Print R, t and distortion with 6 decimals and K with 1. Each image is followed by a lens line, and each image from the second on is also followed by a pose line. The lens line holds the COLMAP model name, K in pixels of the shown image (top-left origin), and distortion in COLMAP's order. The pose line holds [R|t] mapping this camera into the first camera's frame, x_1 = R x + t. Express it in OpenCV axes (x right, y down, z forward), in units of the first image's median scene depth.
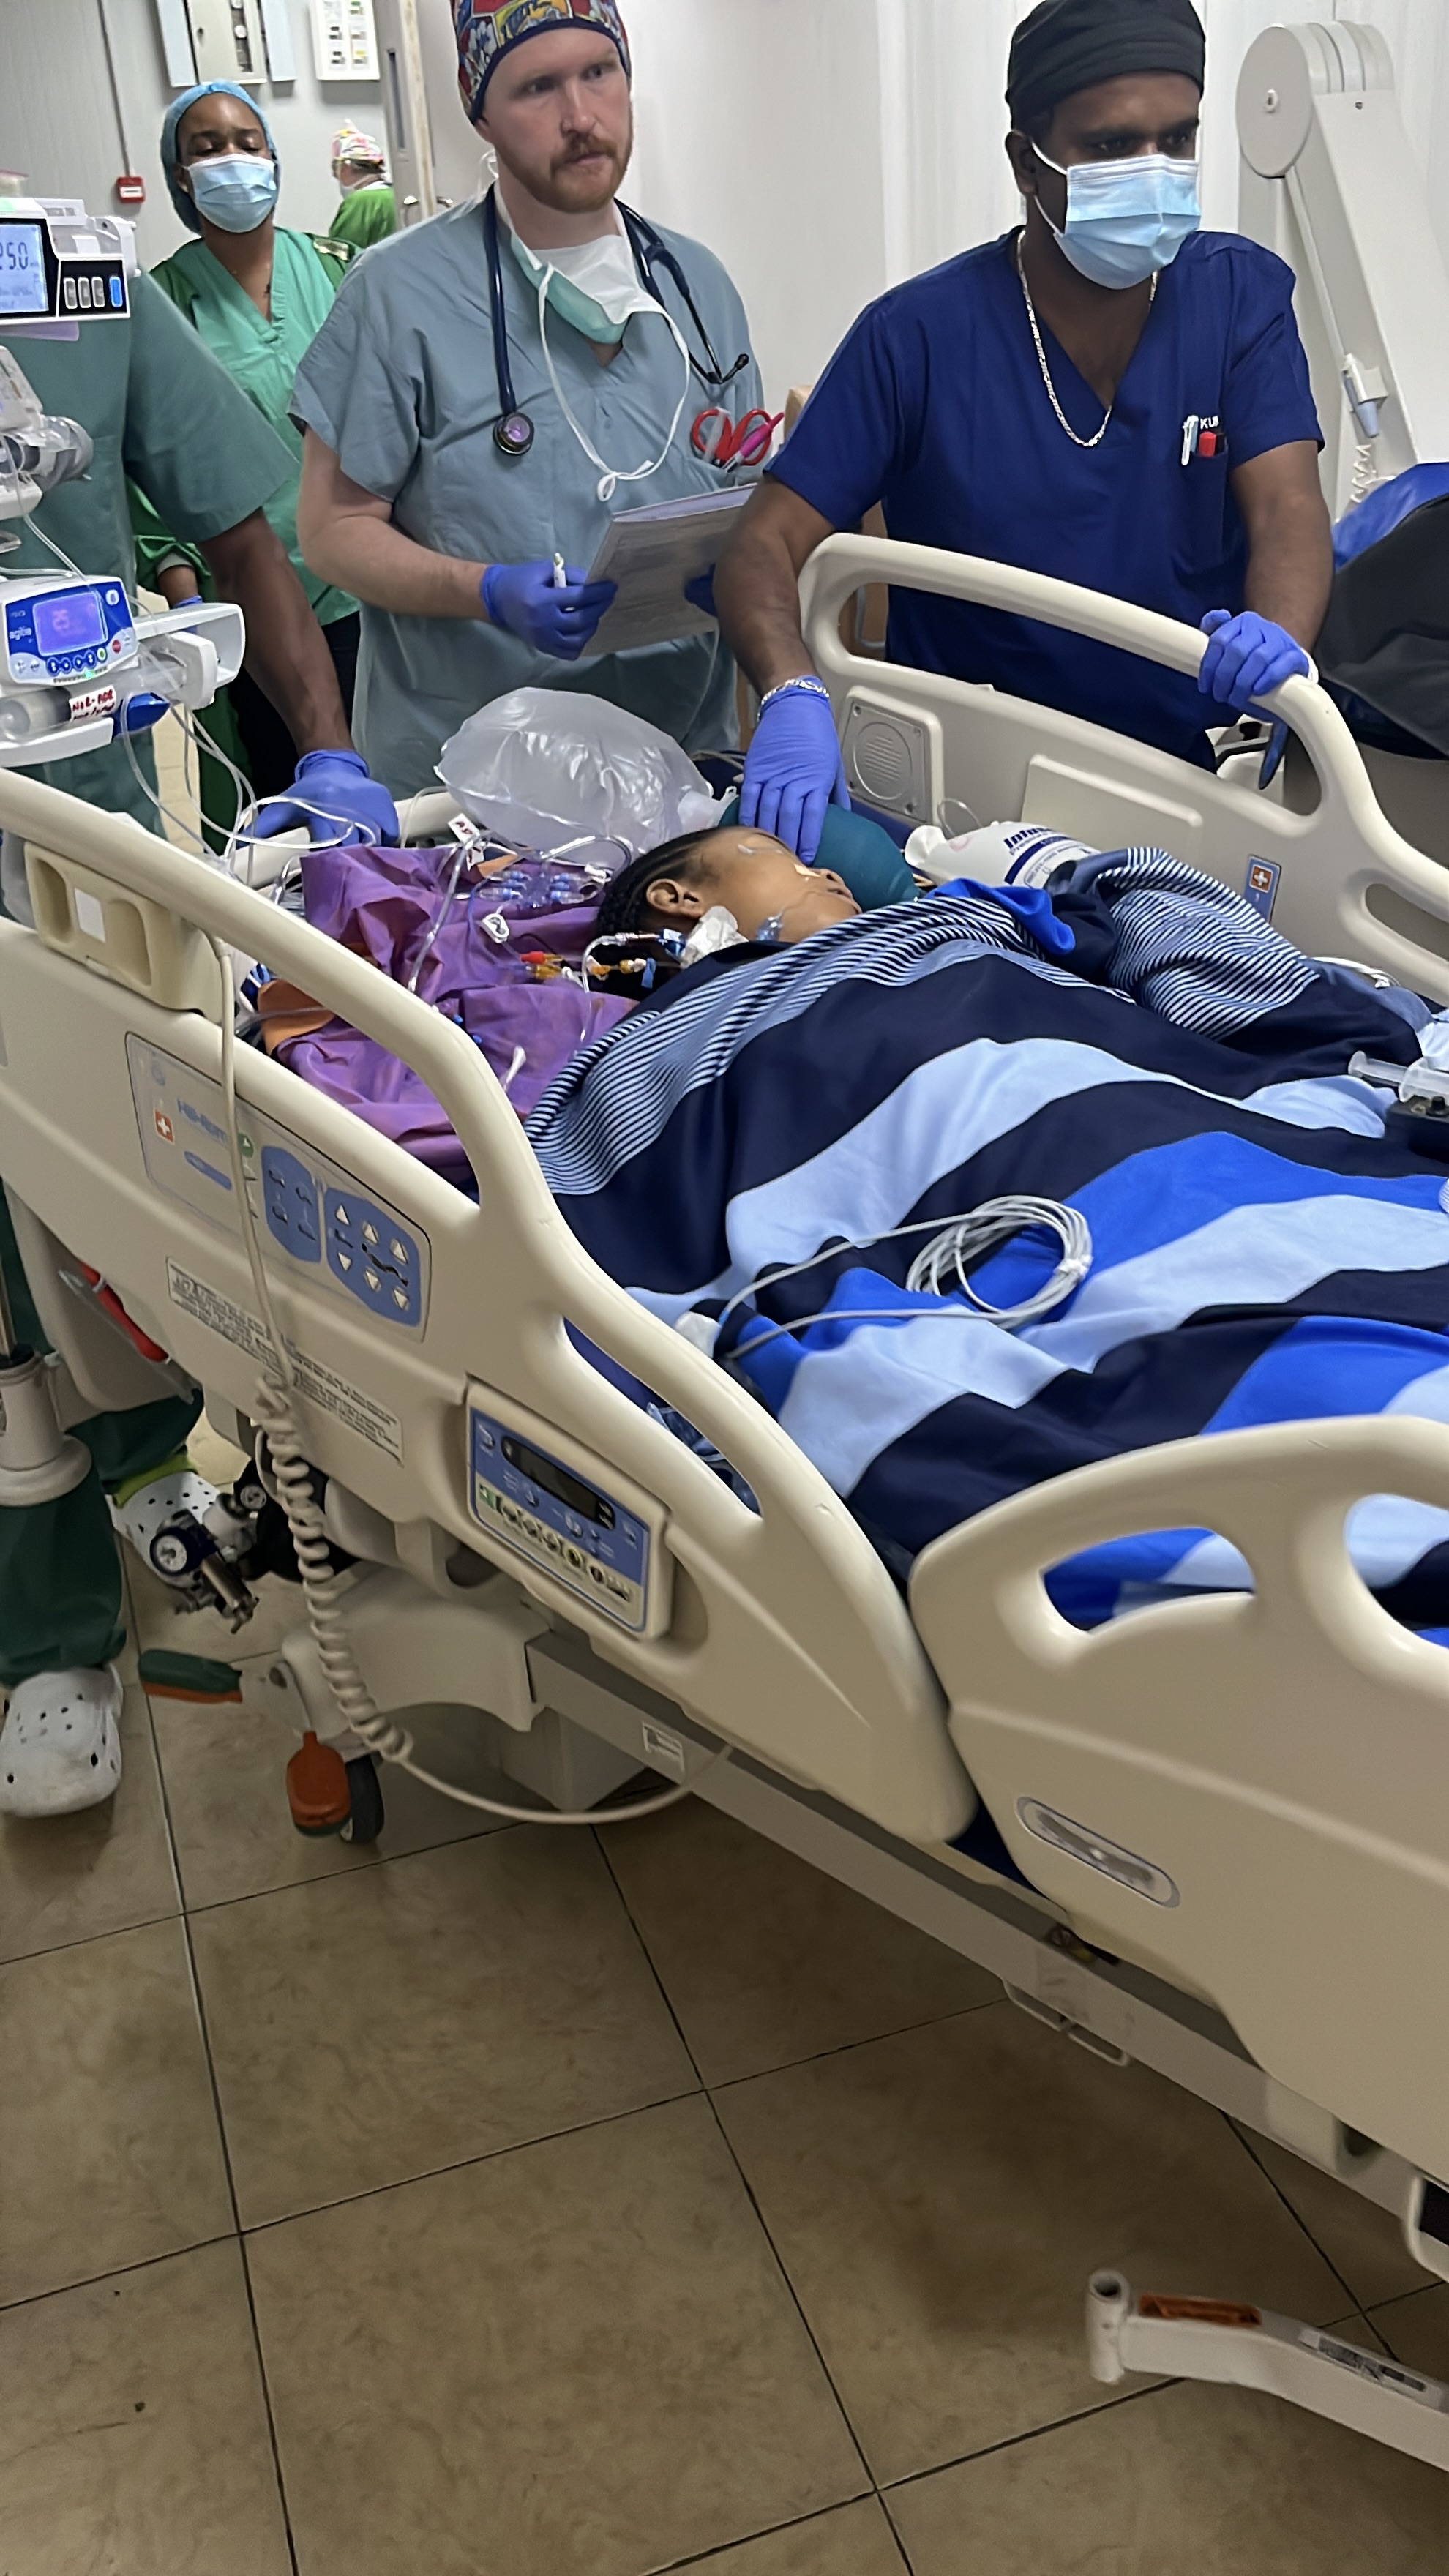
lens RADIAL K [[2232.8, 0, 818.2], [0, 2232.8, 1248.1], [0, 0, 1]] dist [0.110092, -0.167962]
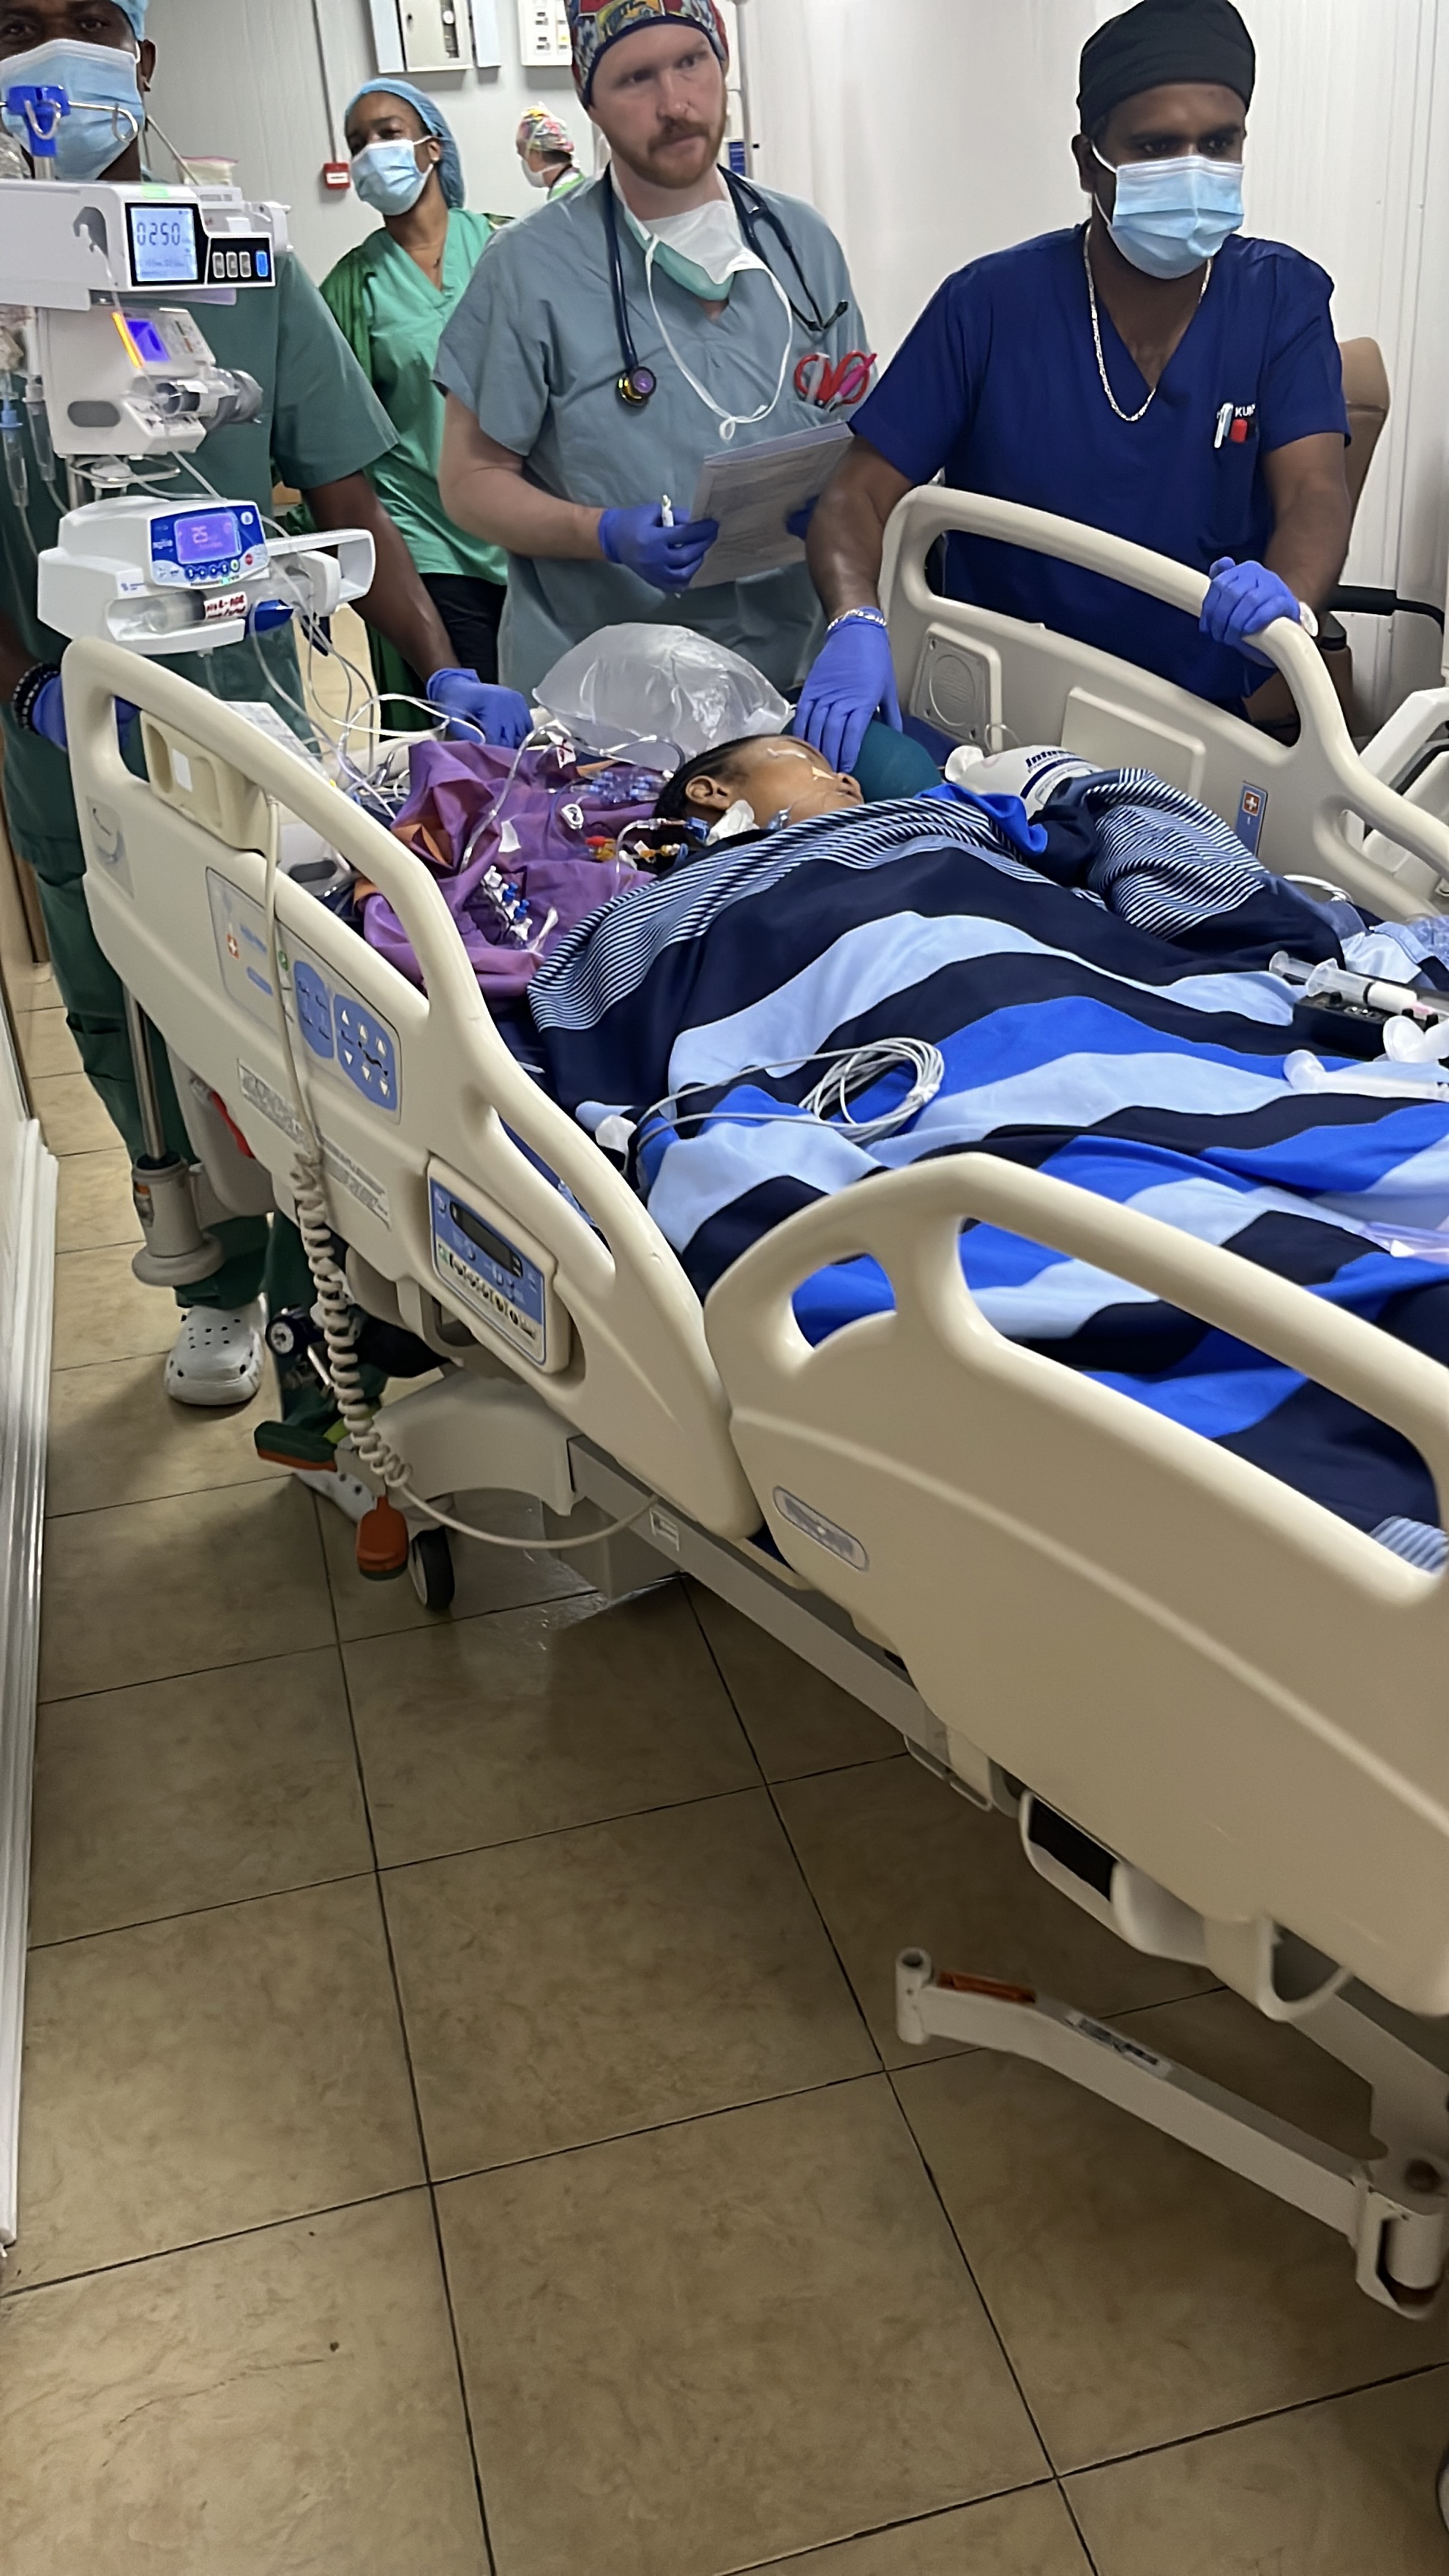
lens RADIAL K [[2232.8, 0, 818.2], [0, 2232.8, 1248.1], [0, 0, 1]] dist [0.110092, -0.167962]
pose [[0.986165, 0.071190, -0.149701, 0.195138], [-0.069933, 0.997458, 0.013652, 0.062843], [0.150292, -0.002994, 0.988637, -0.148626]]
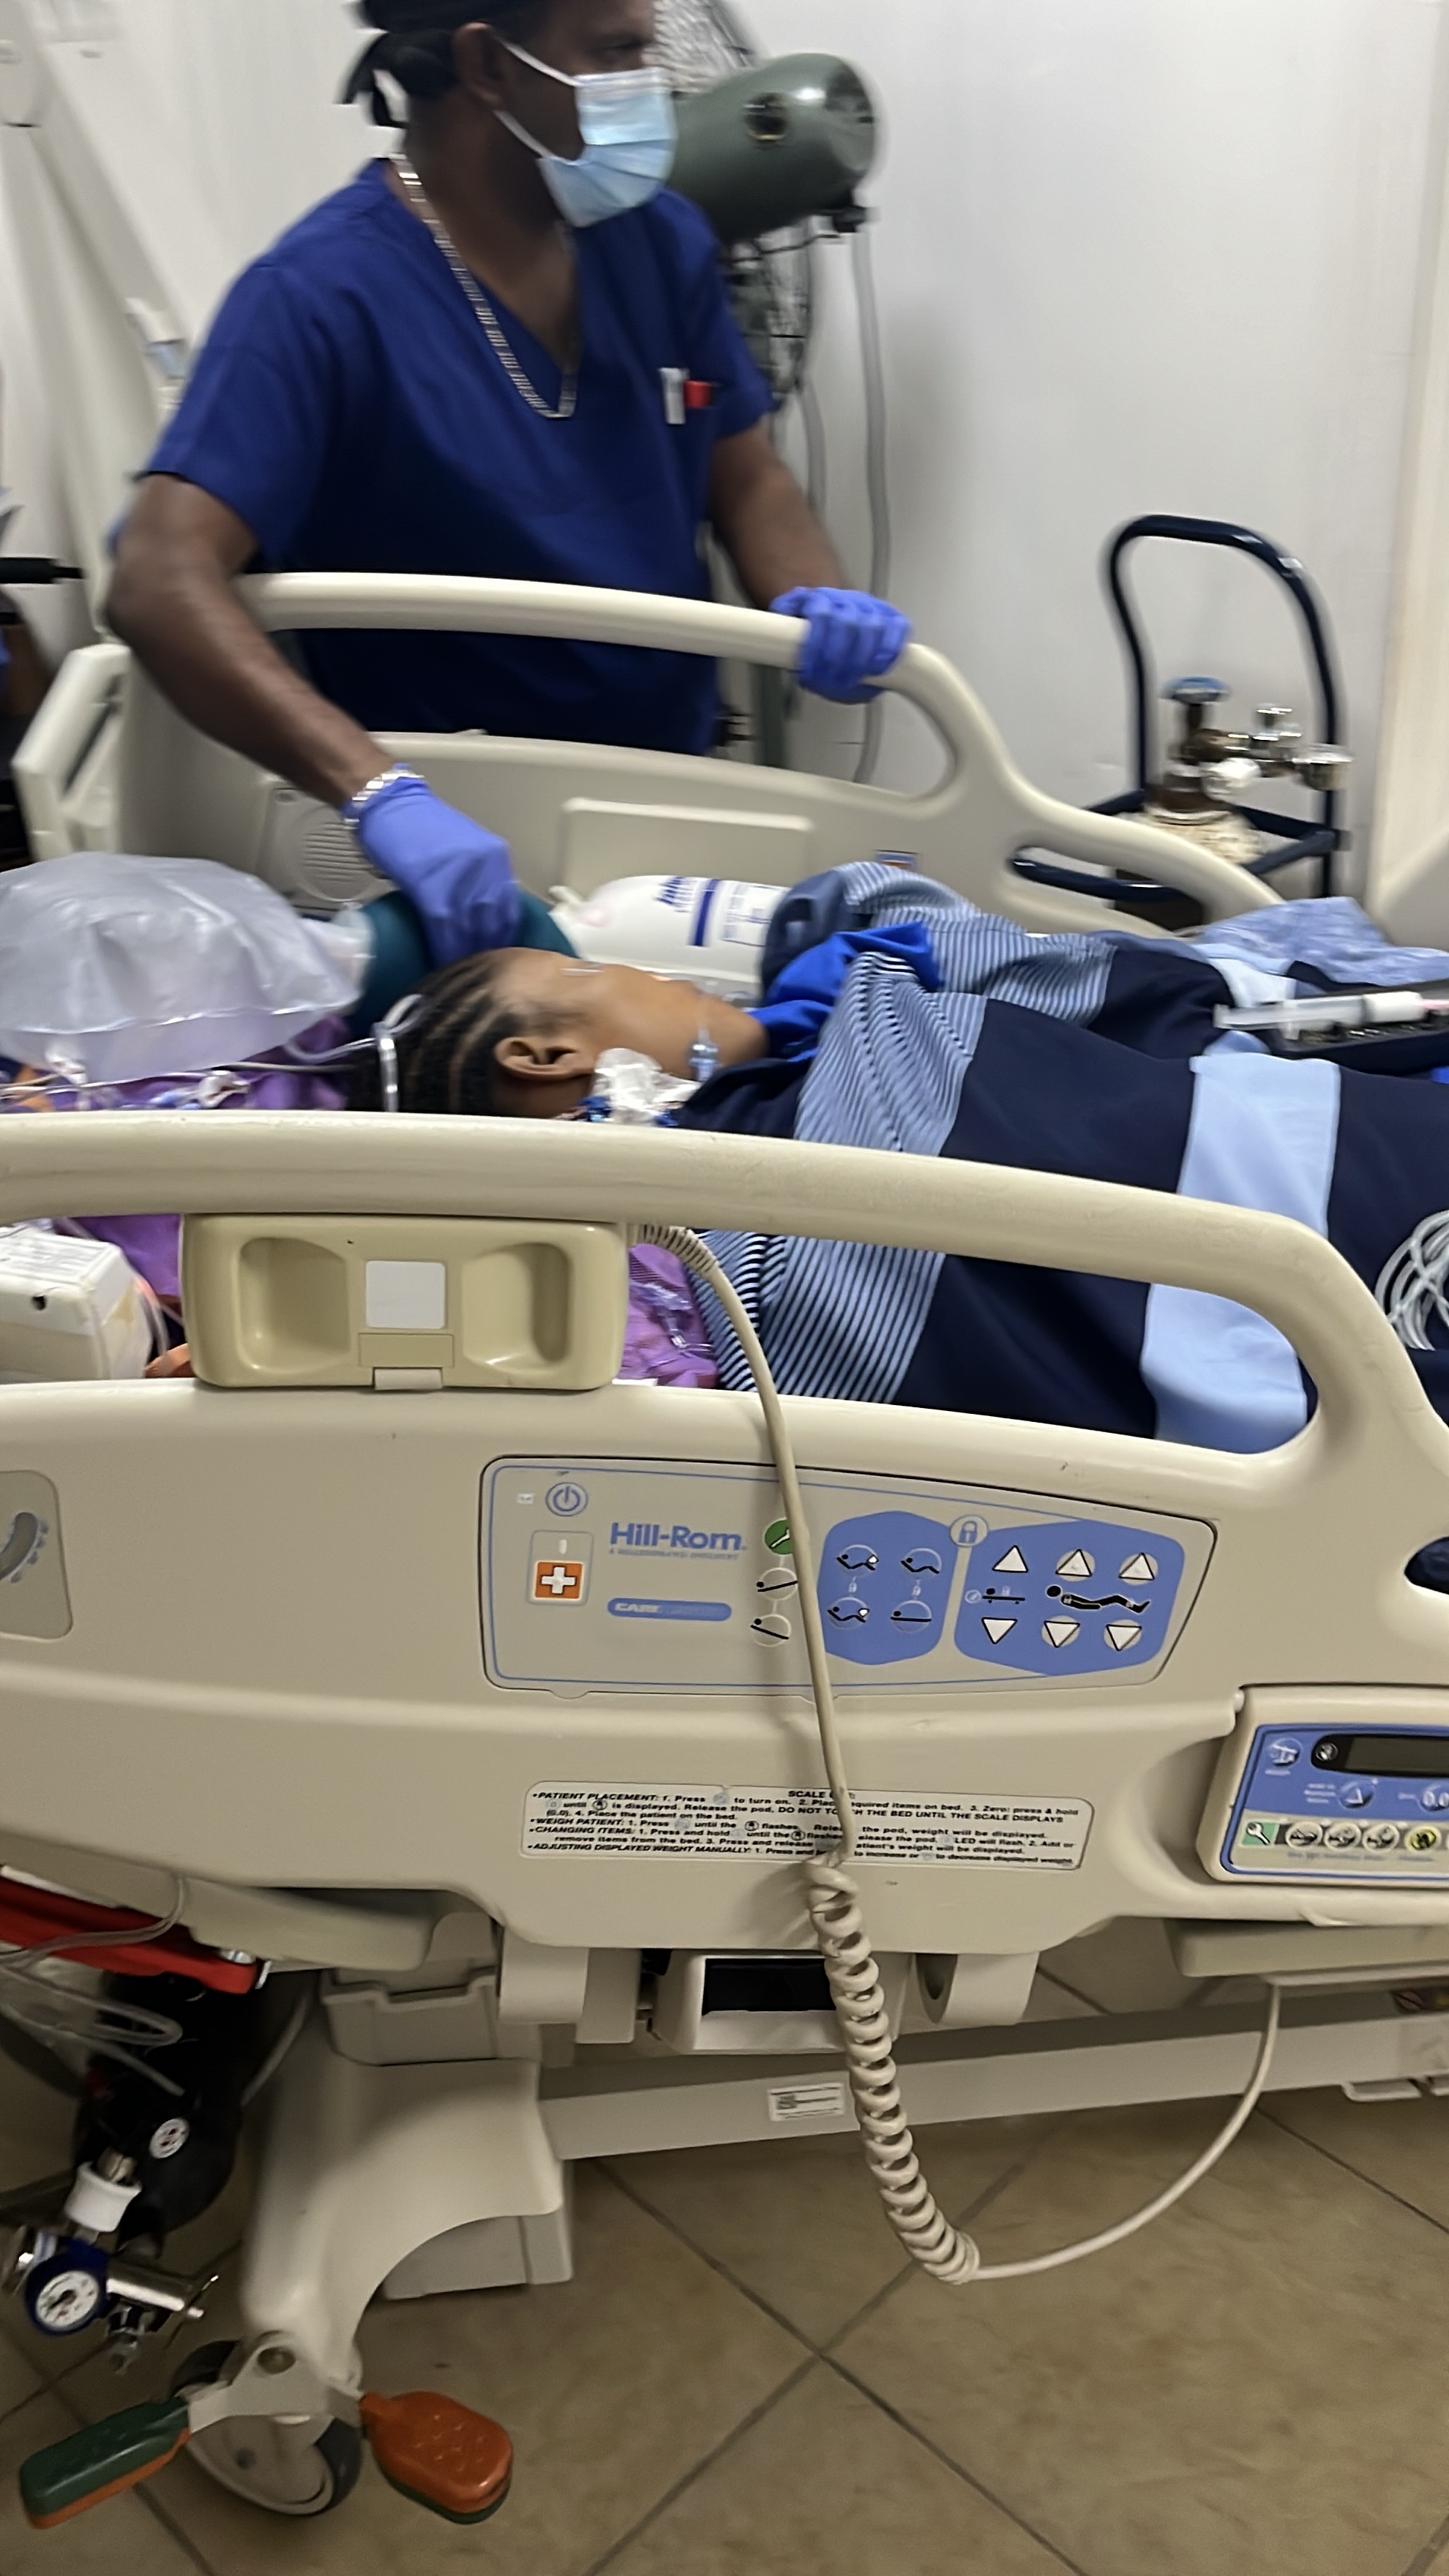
lens RADIAL K [[2232.8, 0, 818.2], [0, 2232.8, 1248.1], [0, 0, 1]] dist [0.110092, -0.167962]
pose [[0.673604, -0.328734, 0.661960, -0.549239], [0.332688, 0.934635, 0.125606, -0.170875], [-0.659982, 0.135618, 0.738940, 0.431270]]
